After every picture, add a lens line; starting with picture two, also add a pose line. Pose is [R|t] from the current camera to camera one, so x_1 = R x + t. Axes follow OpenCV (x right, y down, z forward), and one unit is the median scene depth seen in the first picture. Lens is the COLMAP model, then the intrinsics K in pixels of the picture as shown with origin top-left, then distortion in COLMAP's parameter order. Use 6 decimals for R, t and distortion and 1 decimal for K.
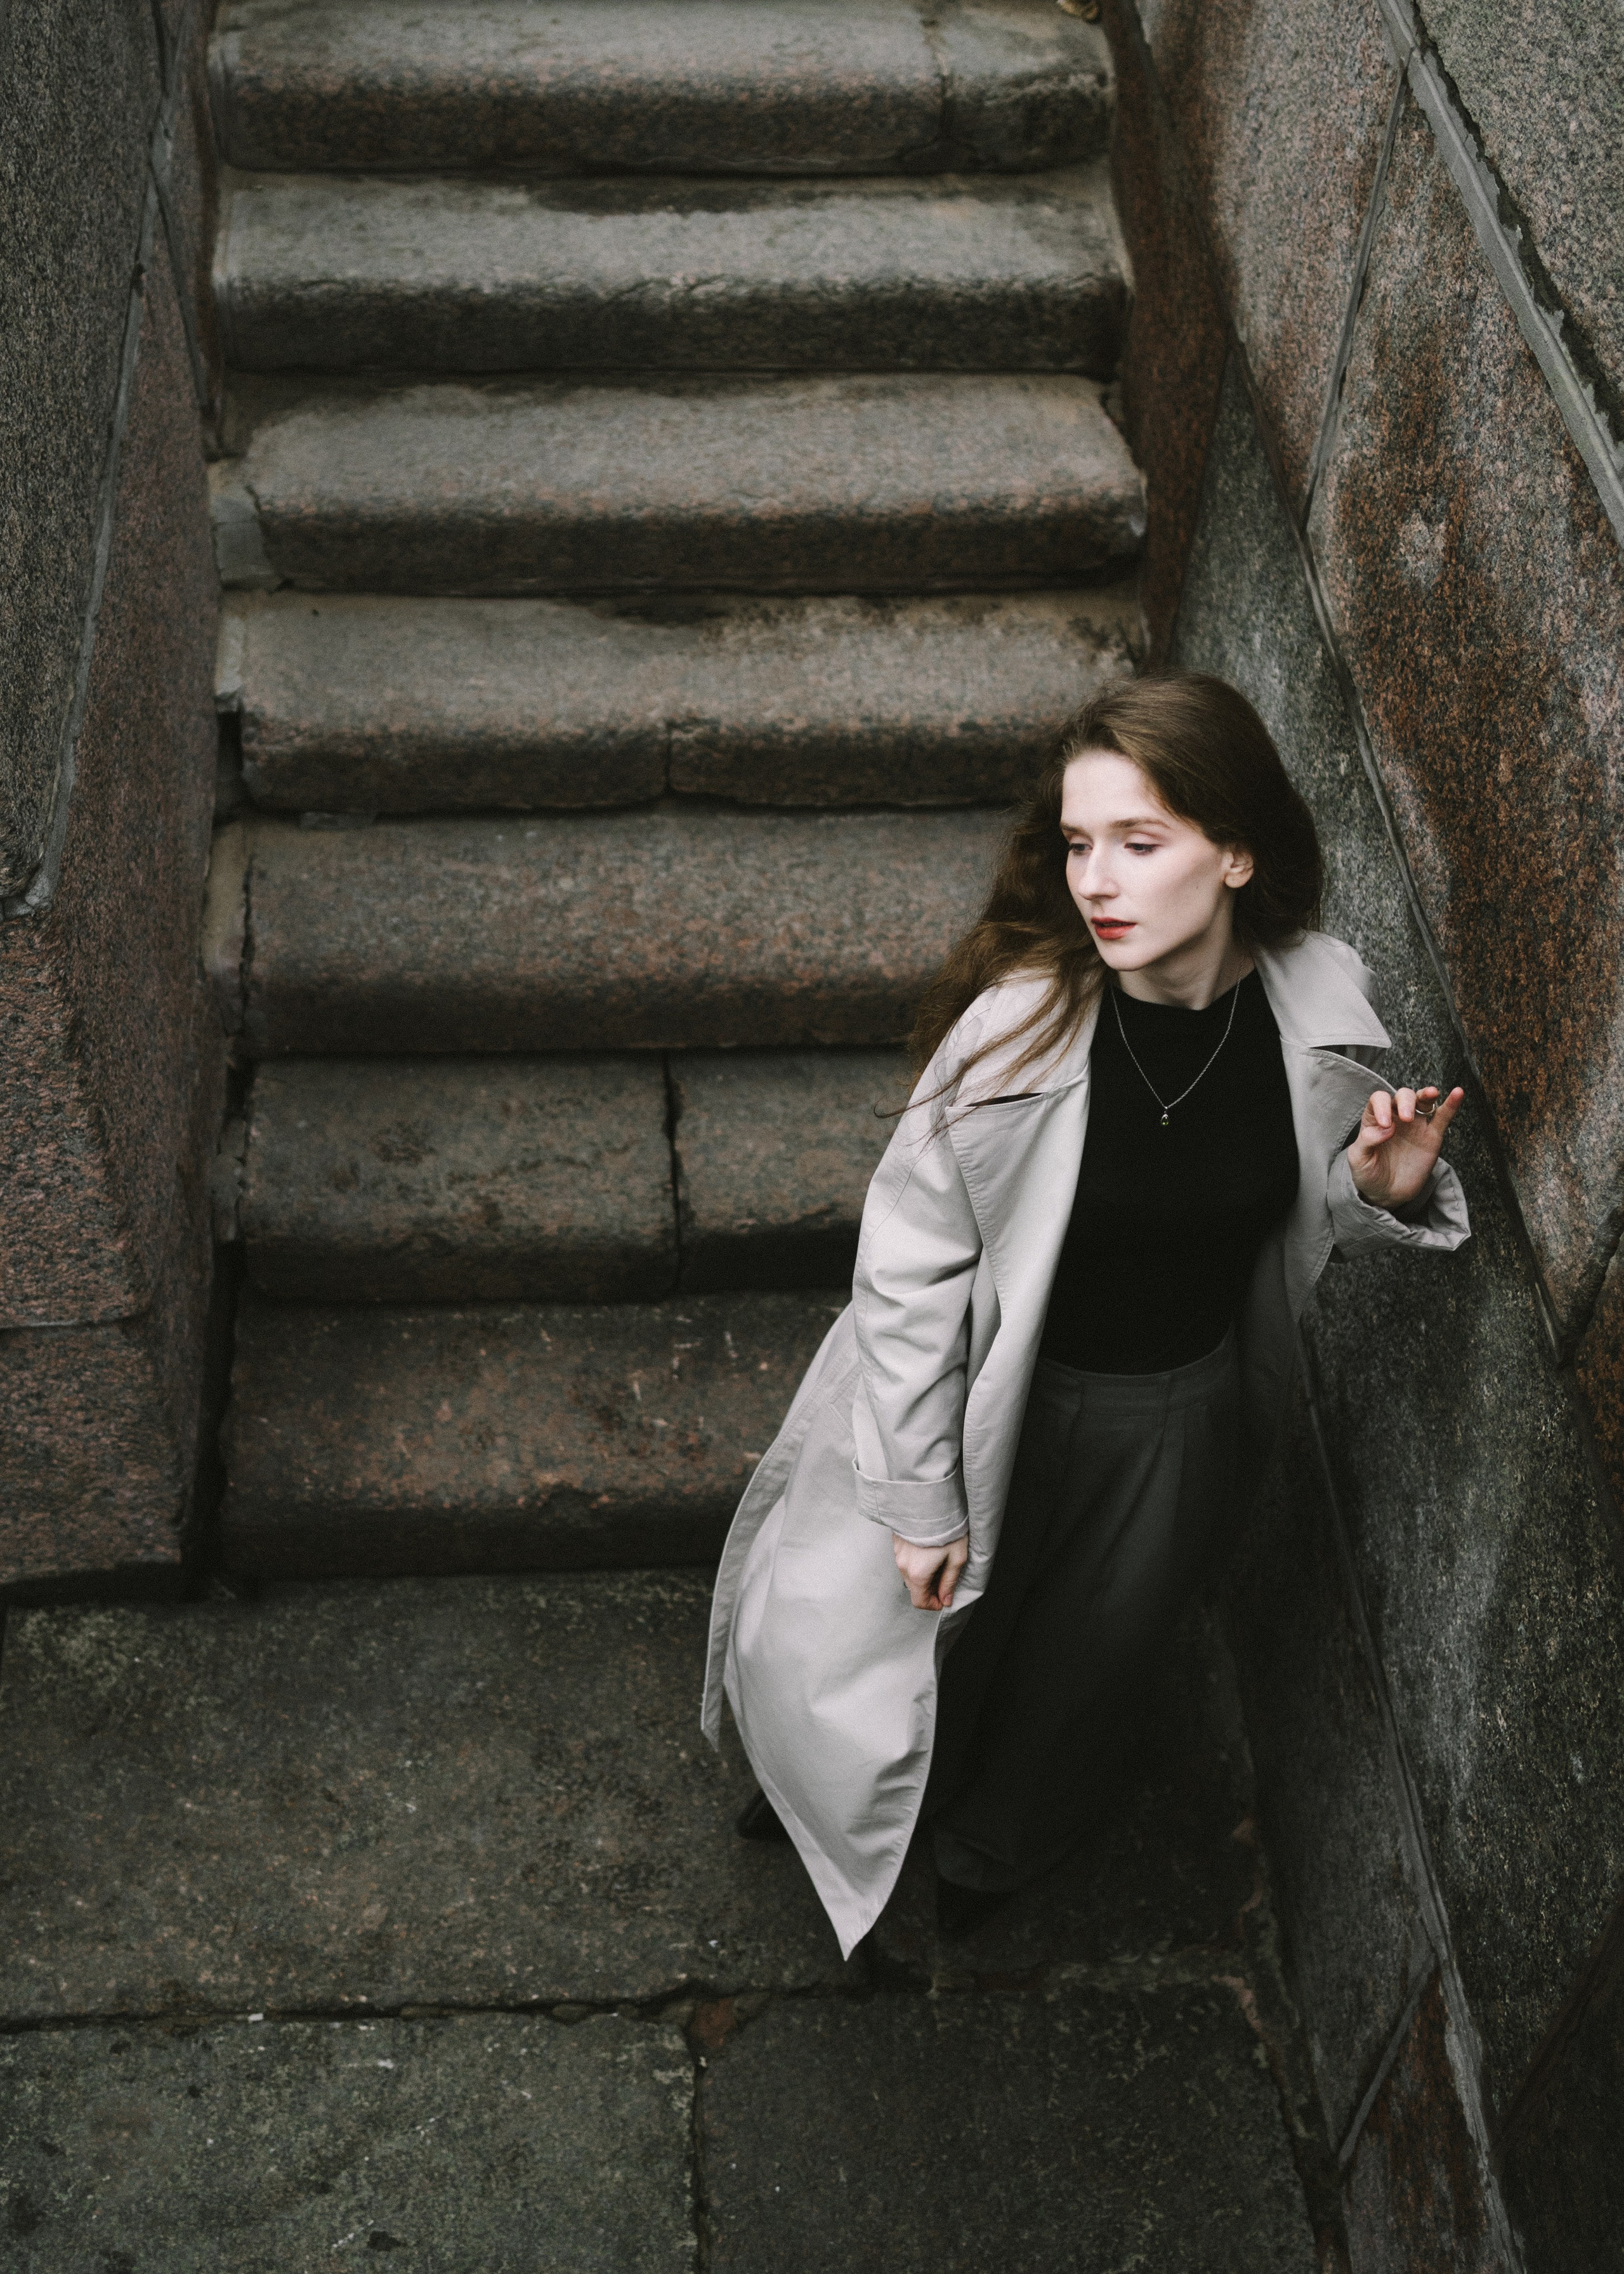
lens RADIAL K [[2953.6, 0, 812.0], [0, 2953.6, 1137.0], [0, 0, 1]] dist [0.015242, -0.042467]
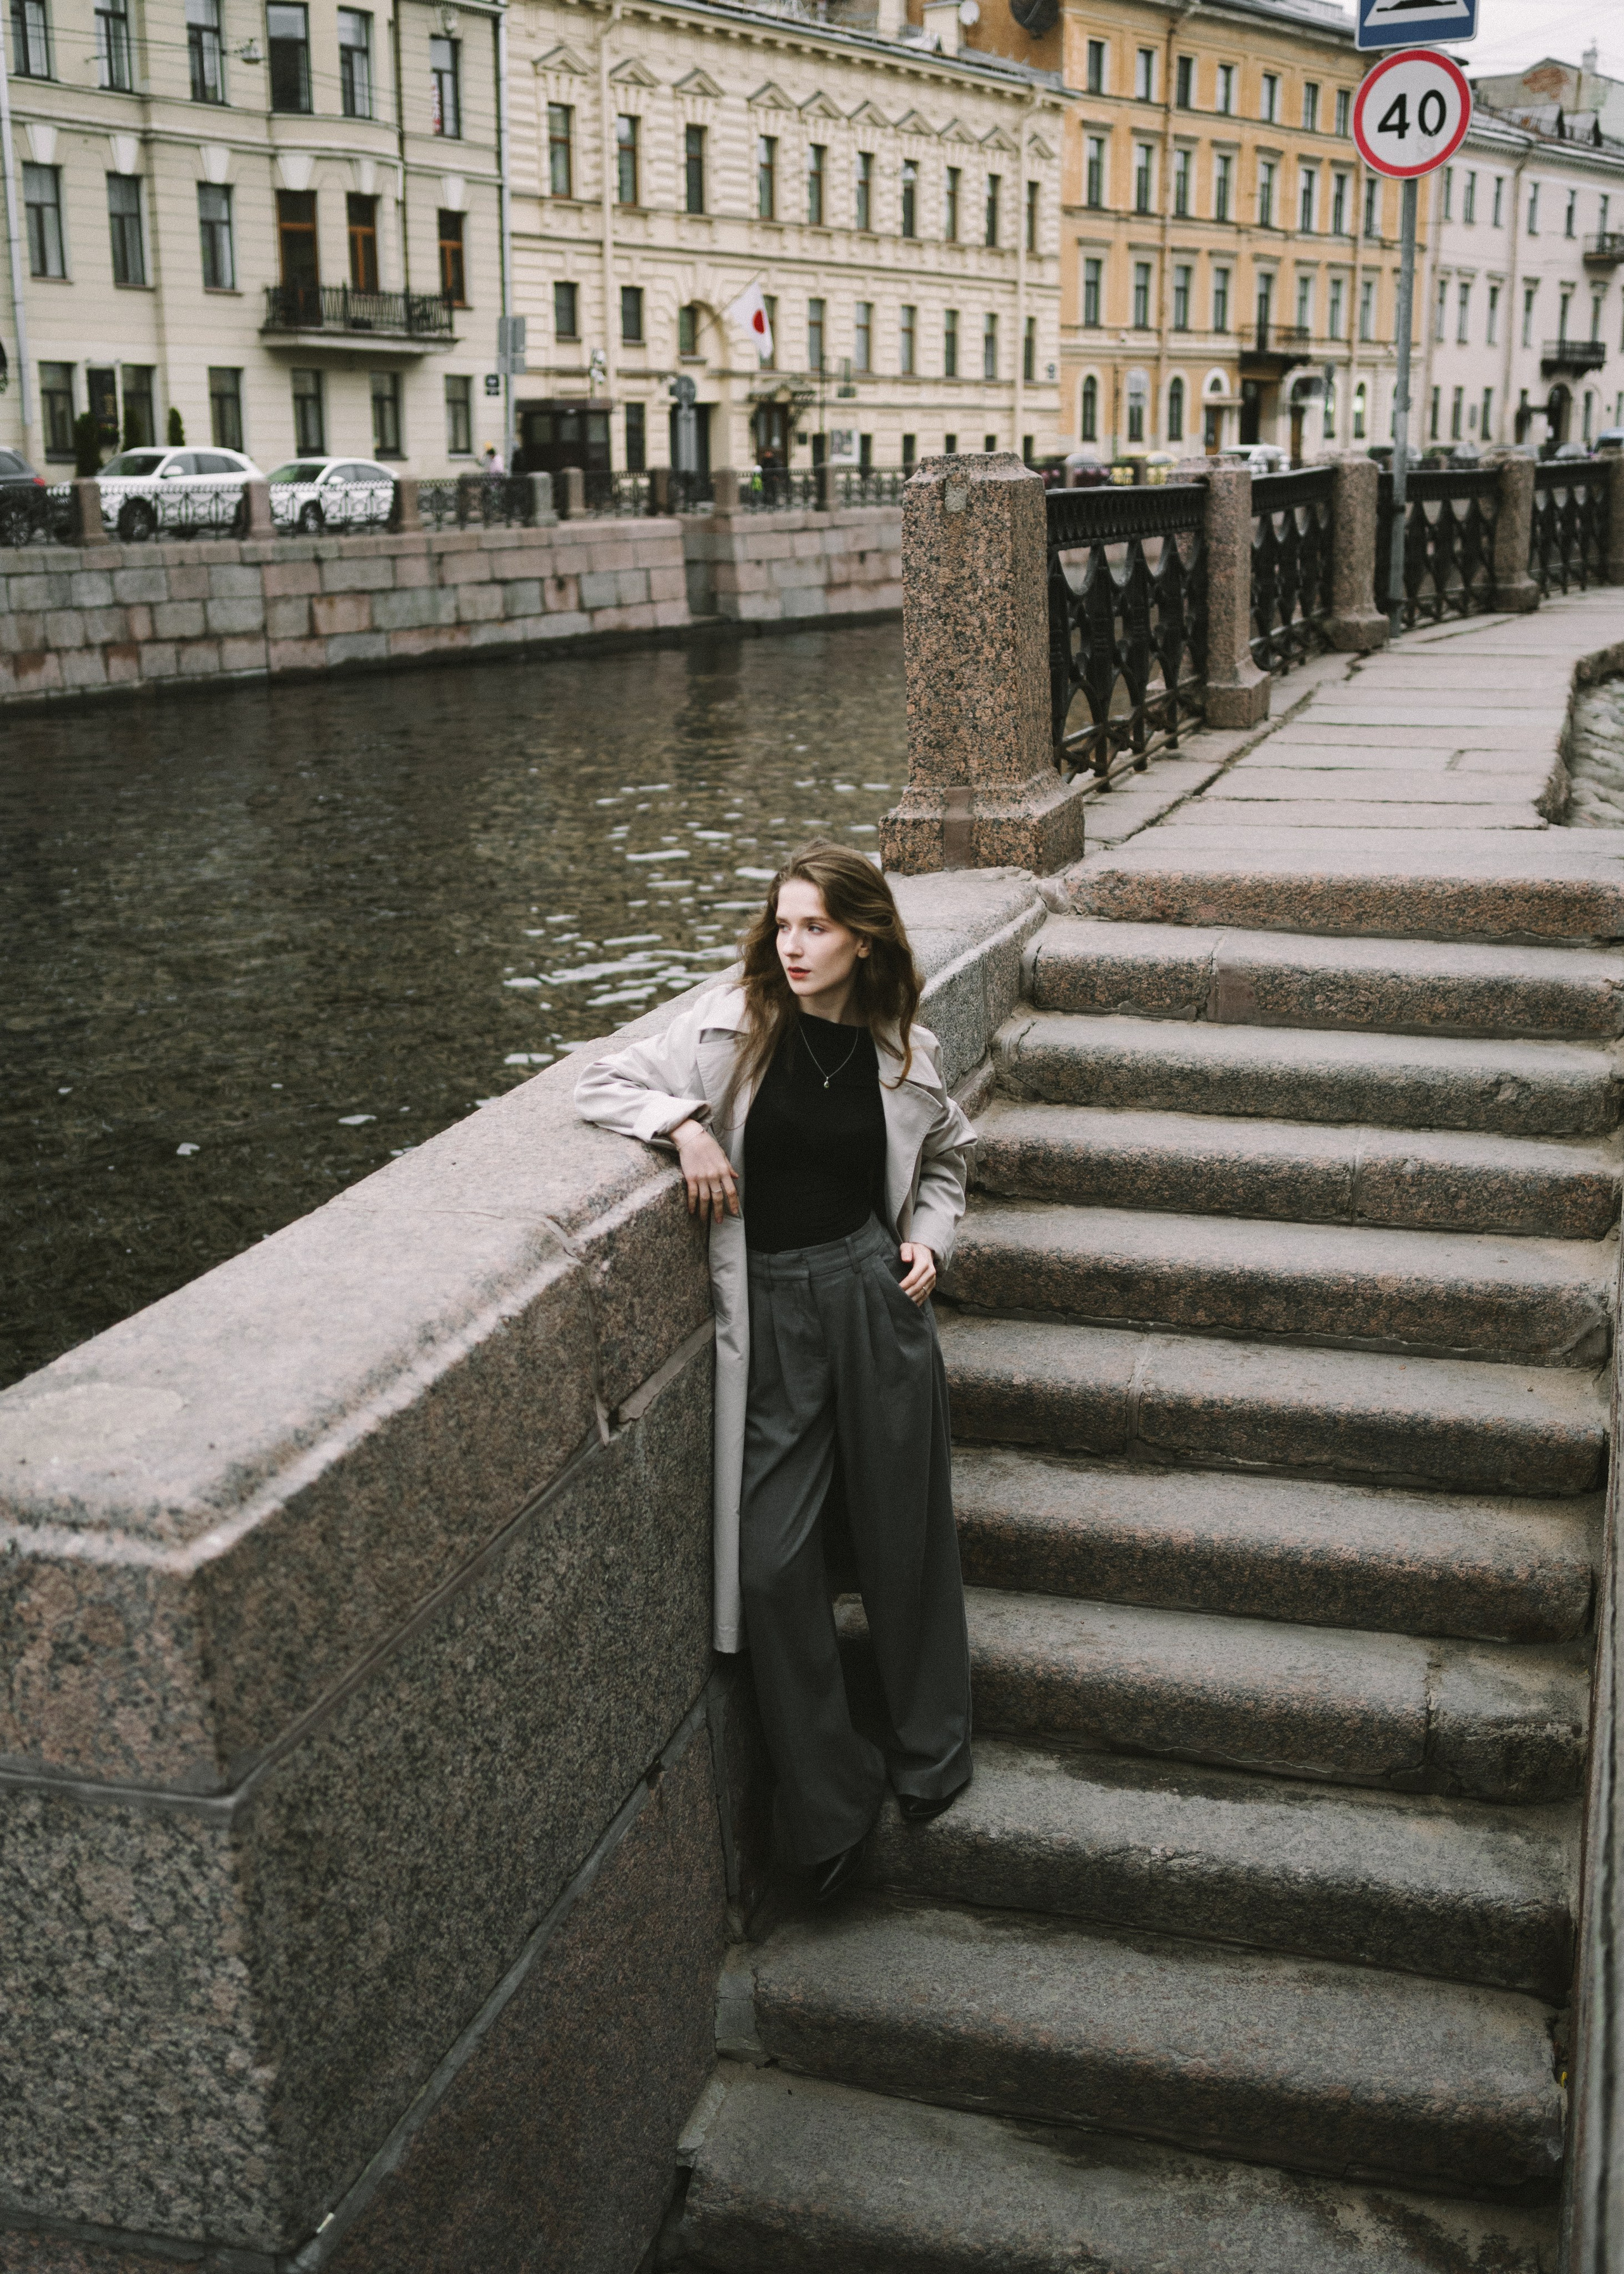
lens RADIAL K [[2726.8, 0, 812.0], [0, 2726.8, 1137.0], [0, 0, 1]] dist [-0.001866, 0.017014]
pose [[0.924125, 0.044962, -0.379436, 0.213879], [-0.235746, 0.848598, -0.473608, 0.003094], [0.300695, 0.527124, 0.794810, -0.010284]]
